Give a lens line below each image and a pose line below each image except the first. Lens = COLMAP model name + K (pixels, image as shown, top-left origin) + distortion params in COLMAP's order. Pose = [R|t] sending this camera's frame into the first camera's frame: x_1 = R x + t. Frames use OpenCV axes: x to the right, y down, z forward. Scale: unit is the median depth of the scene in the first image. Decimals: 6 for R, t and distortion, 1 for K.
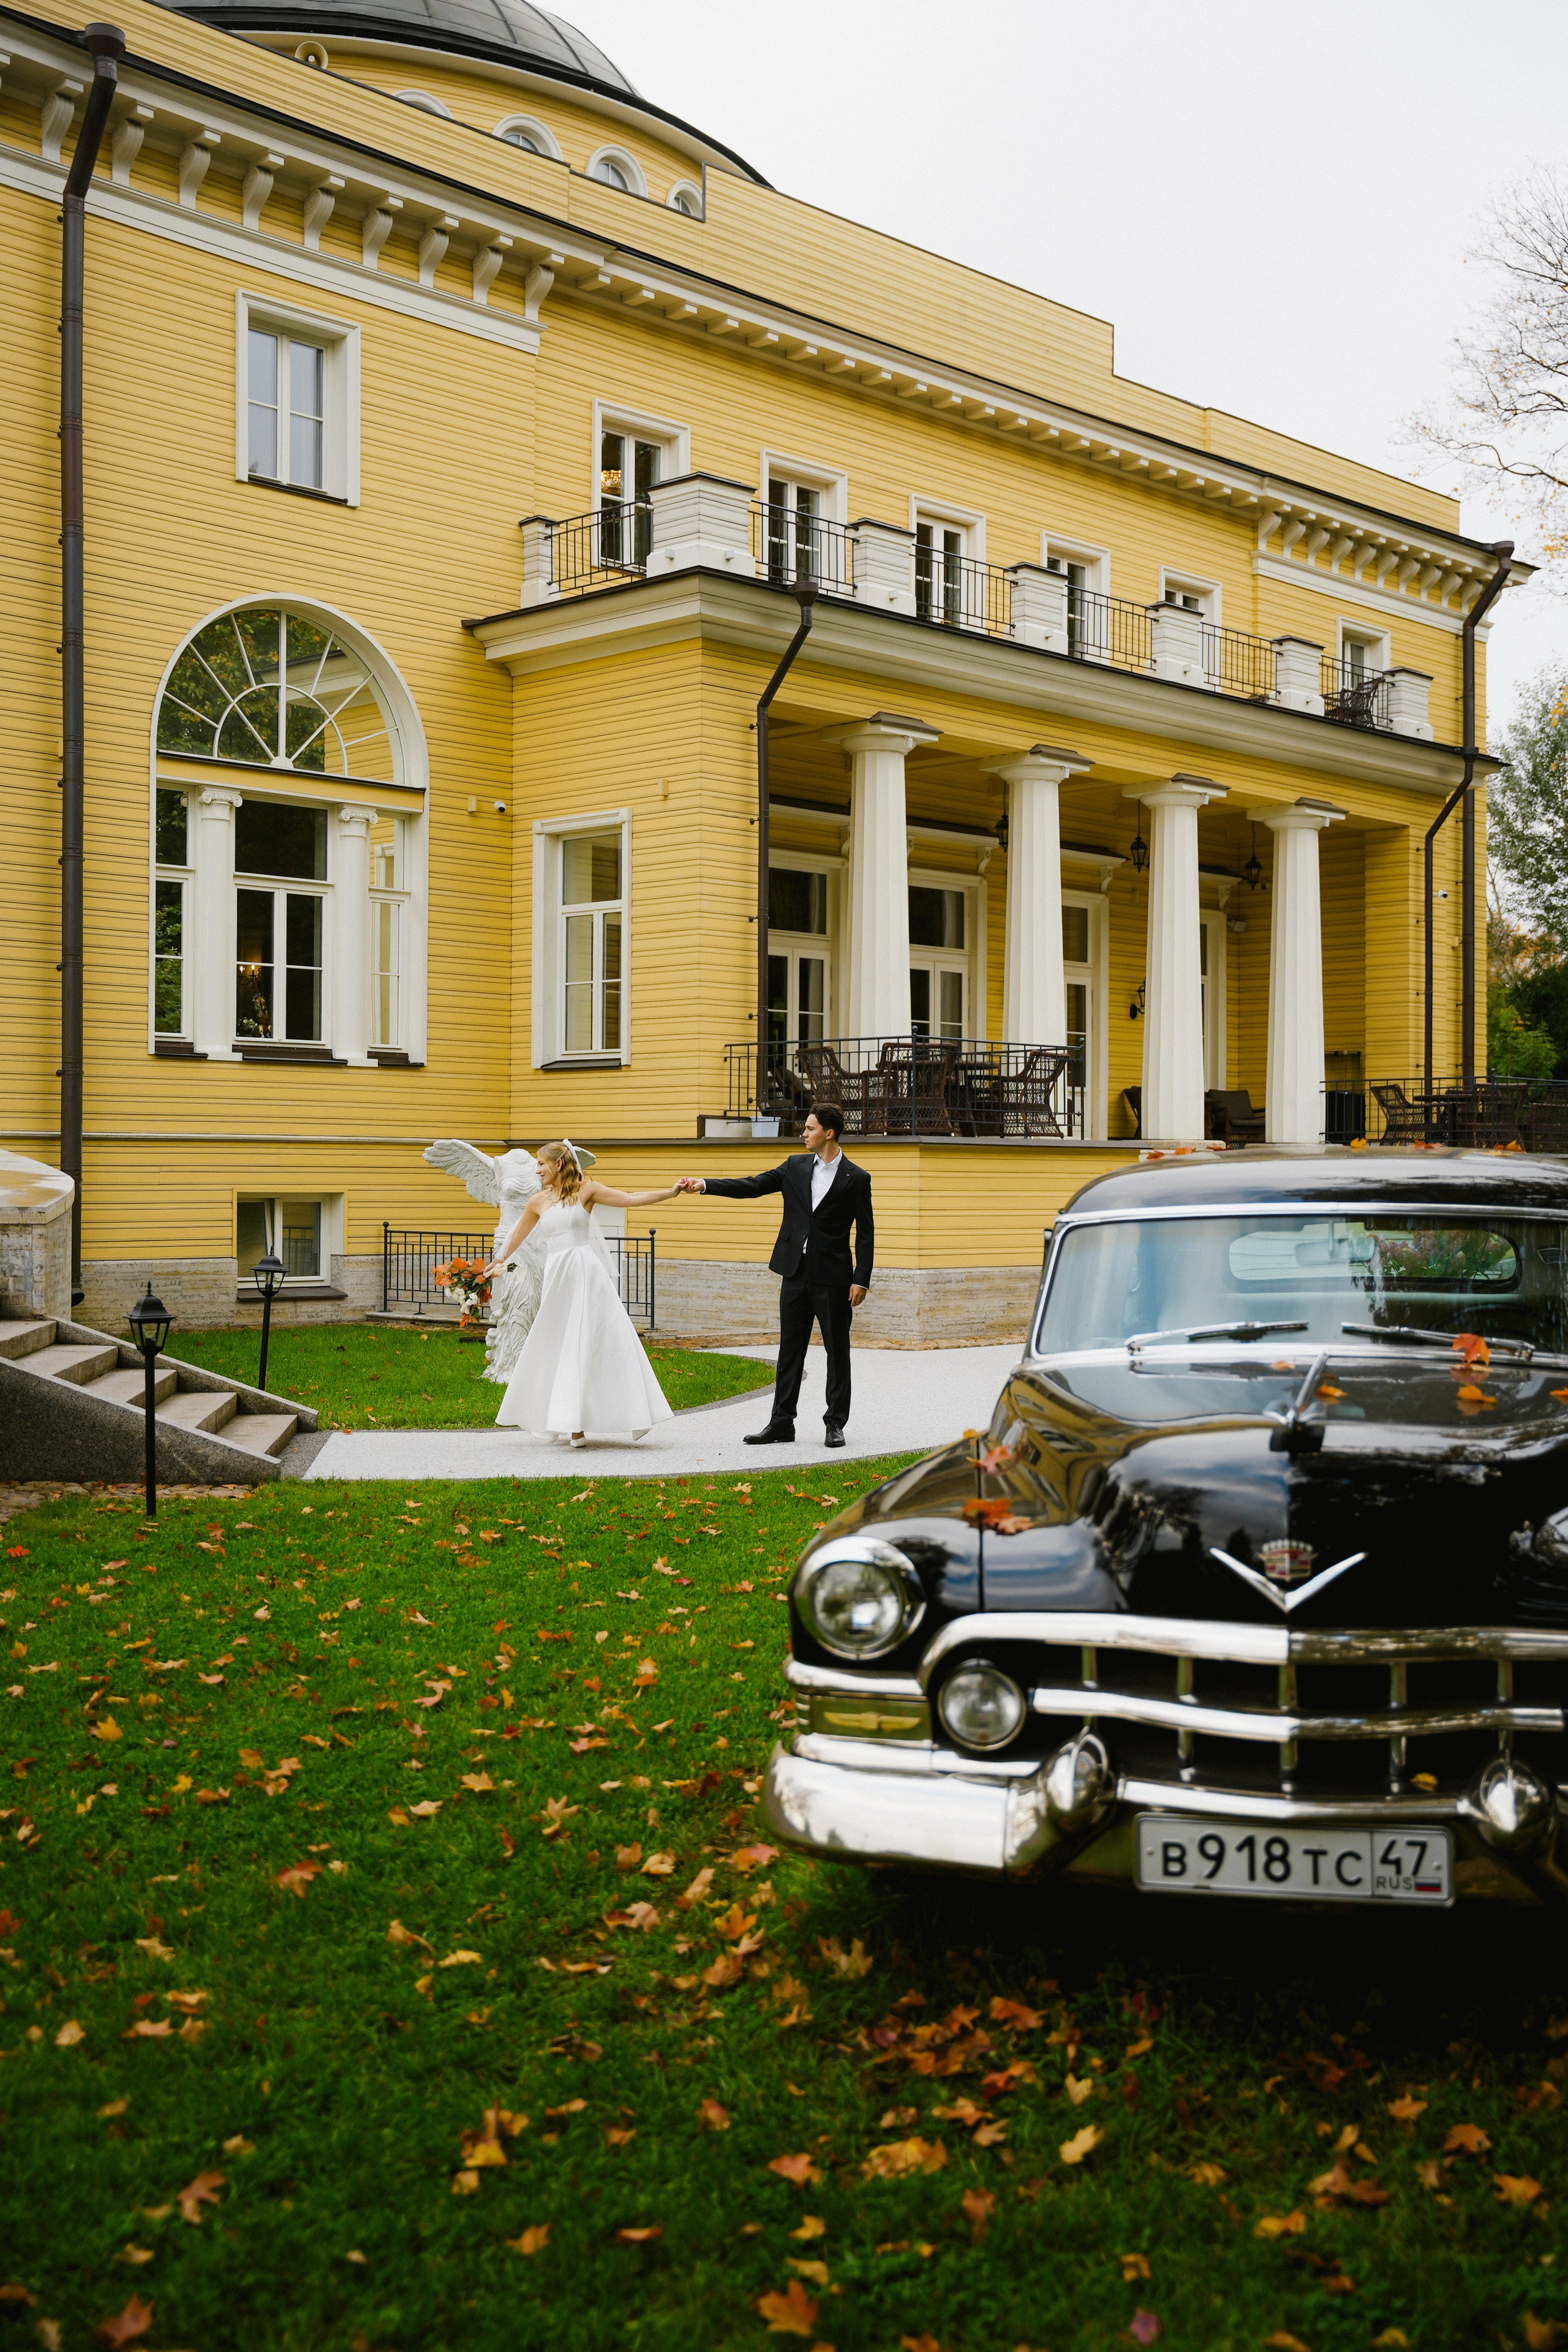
lens RADIAL K [[2572.8, 0, 905.9], [0, 2572.8, 1183.0], [0, 0, 1]] dist [-0.009271, 0.195882]
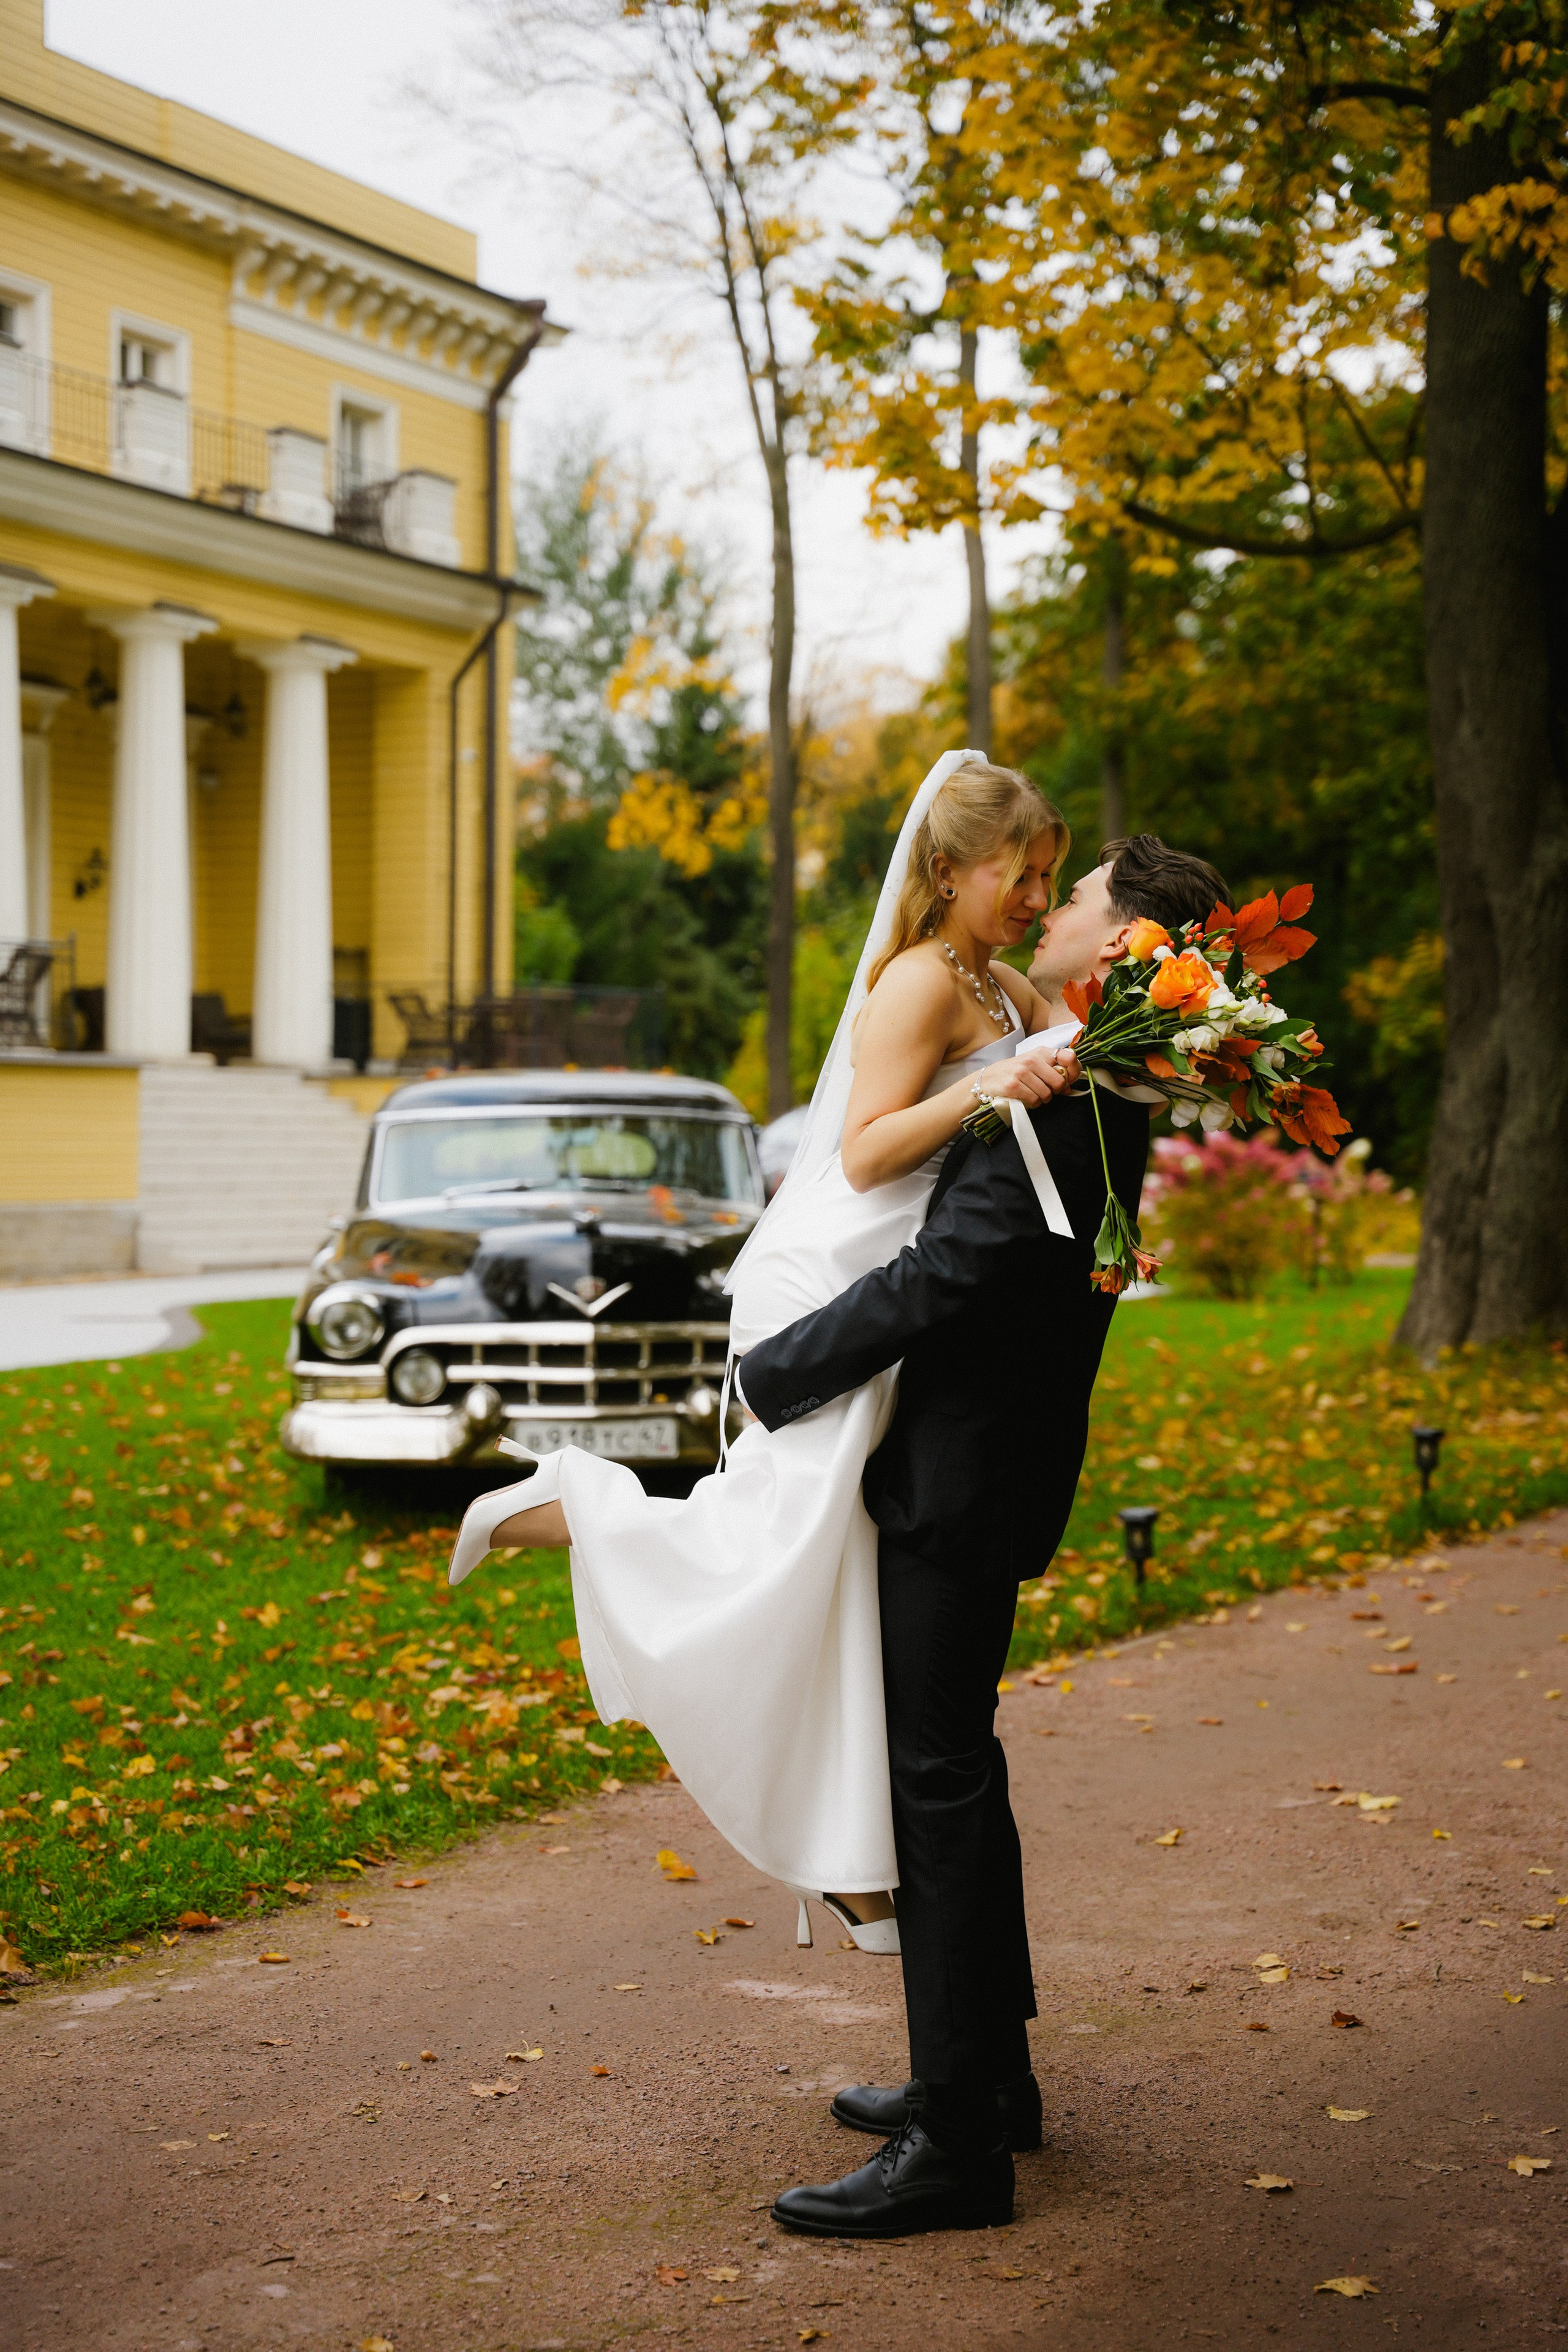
lens RADIAL K [[4027.8, 0, 720.6], [0, 4027.8, 1177.7], [0, 0, 1]] dist [0.248216, 0.096318]
pose [[0.958232, 0.005272, 0.285944, -0.105664], [-0.009389, 0.999871, 0.013029, 0.004346], [-0.285838, -0.015169, 0.958158, -0.324780]]
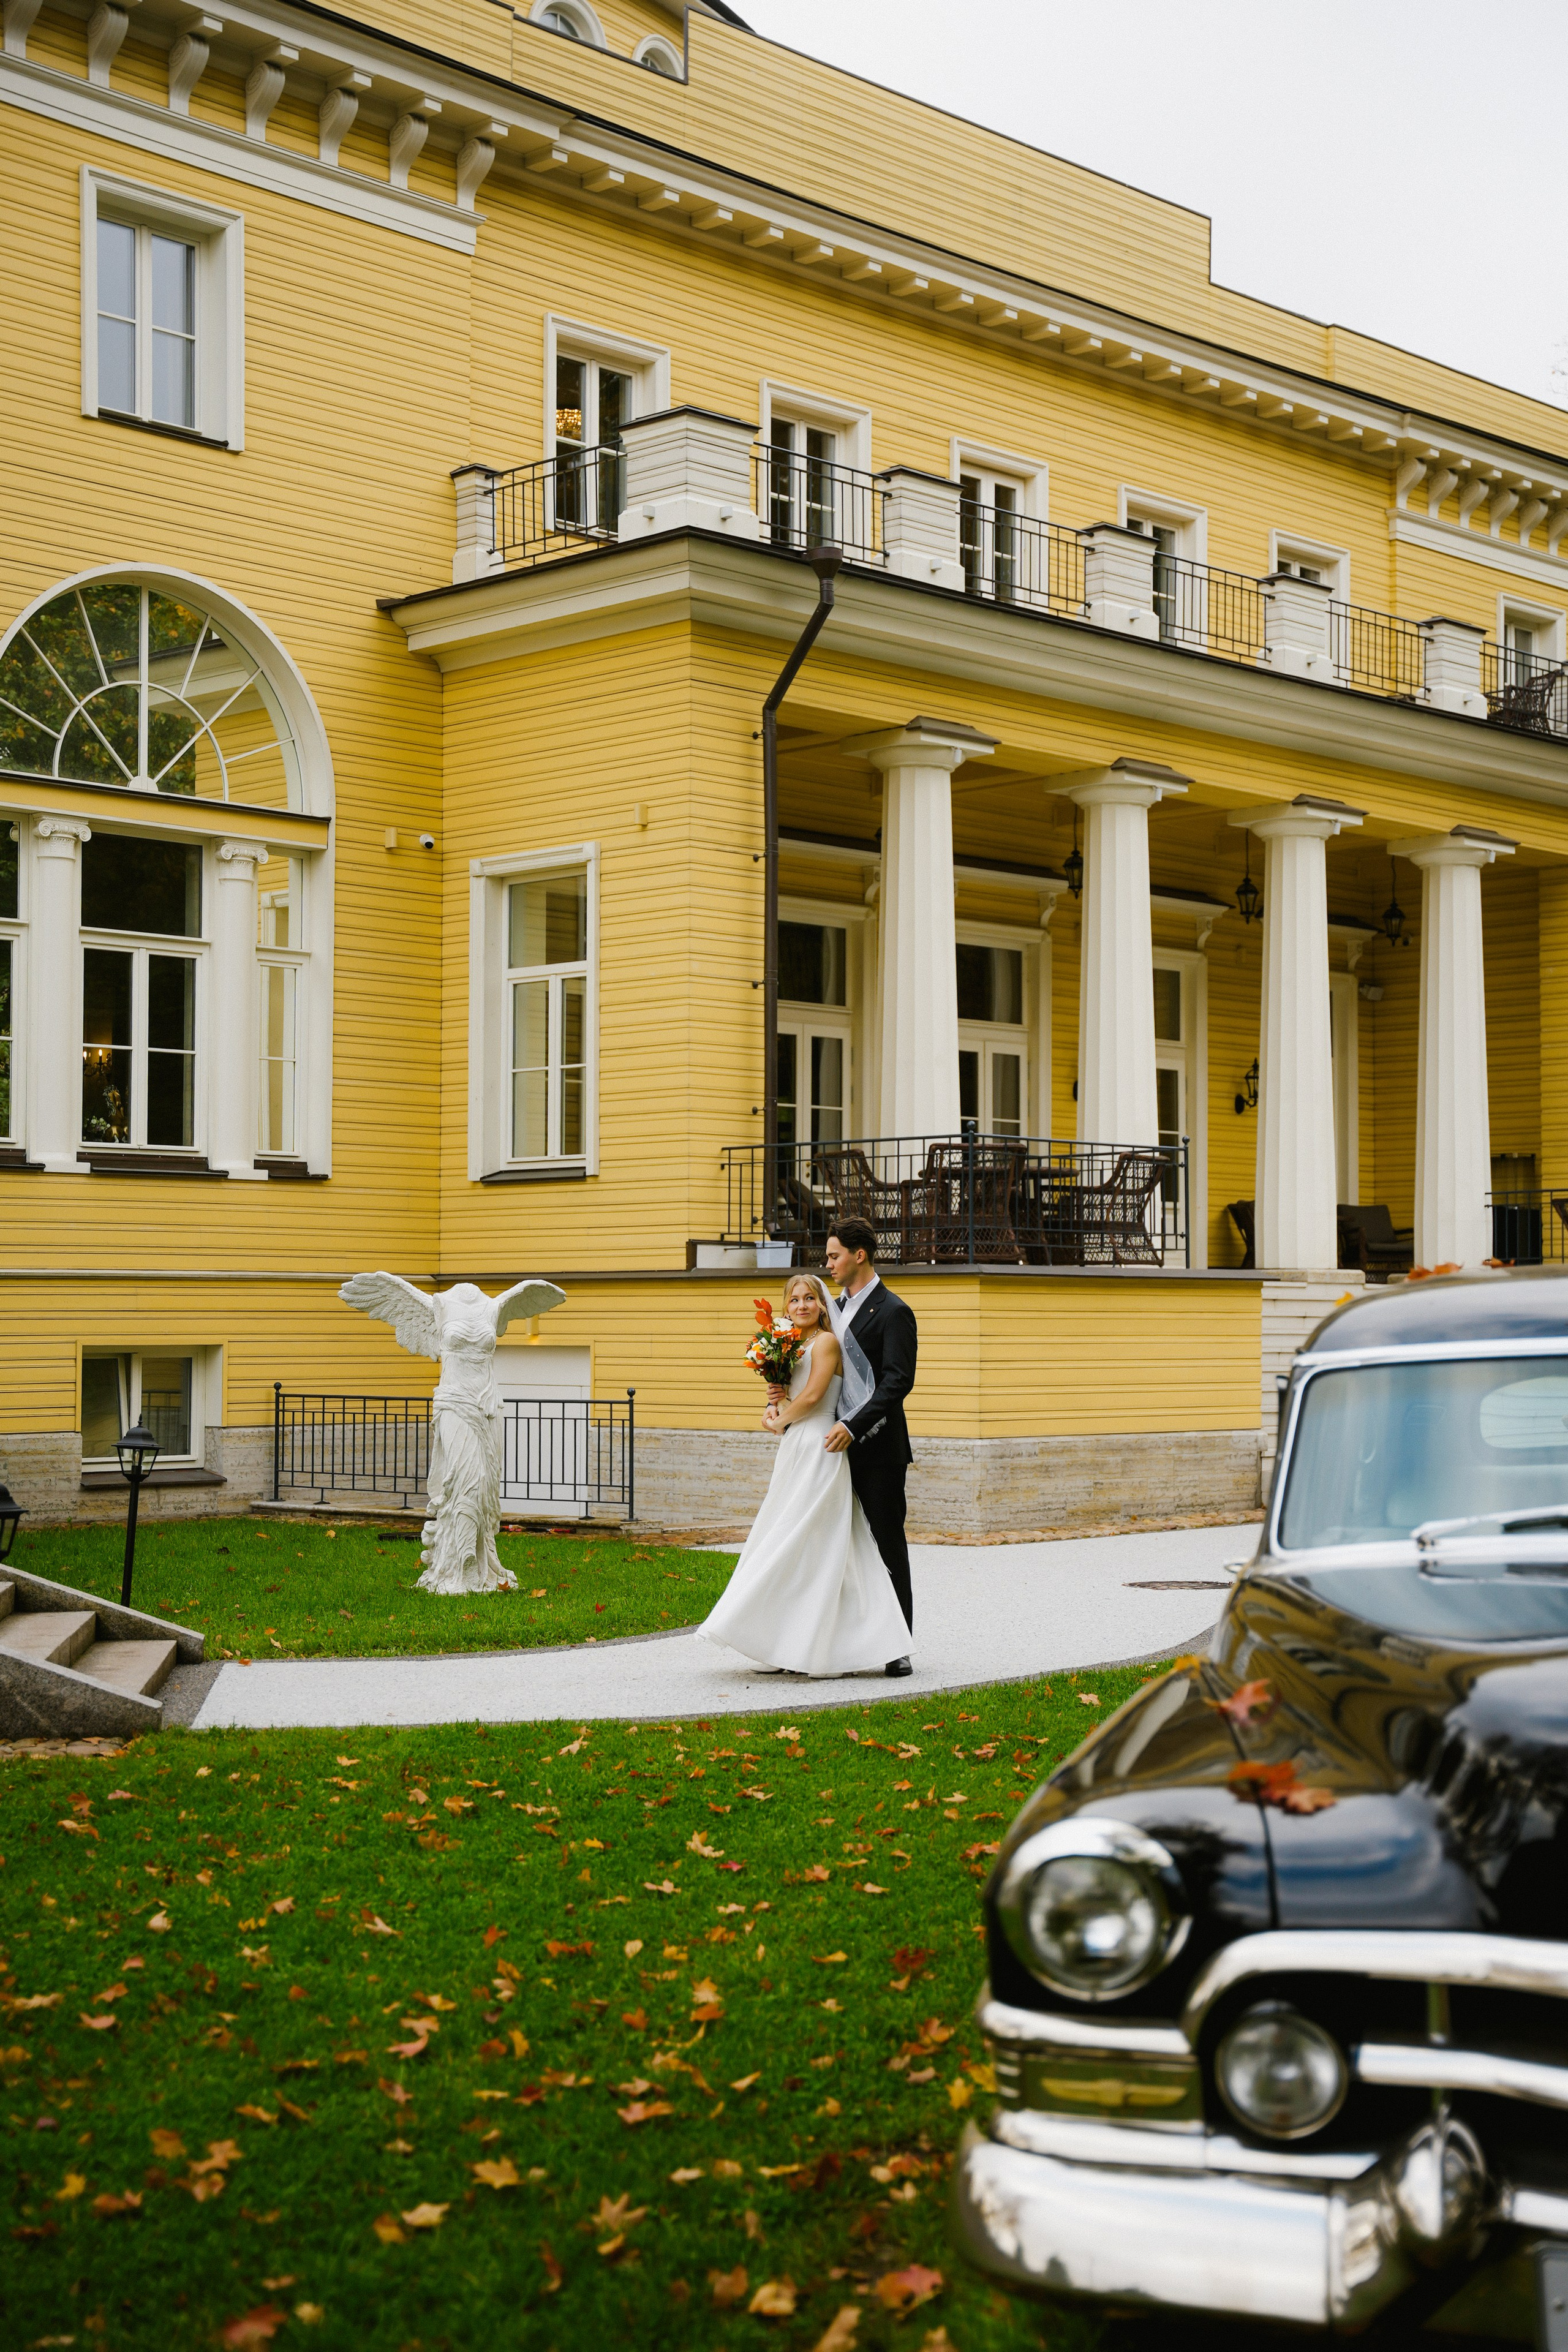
lens RADIAL K [[3289.4, 0, 914.9], [0, 3289.4, 1184.0], [0, 0, 1]] dist [0.079028, 0.357831]
pose [[0.999974, -0.007040, -0.001461, -0.011791], [0.006968, 0.998982, -0.044574, 0.001247], [0.001773, 0.044562, 0.999005, 0.020019]]
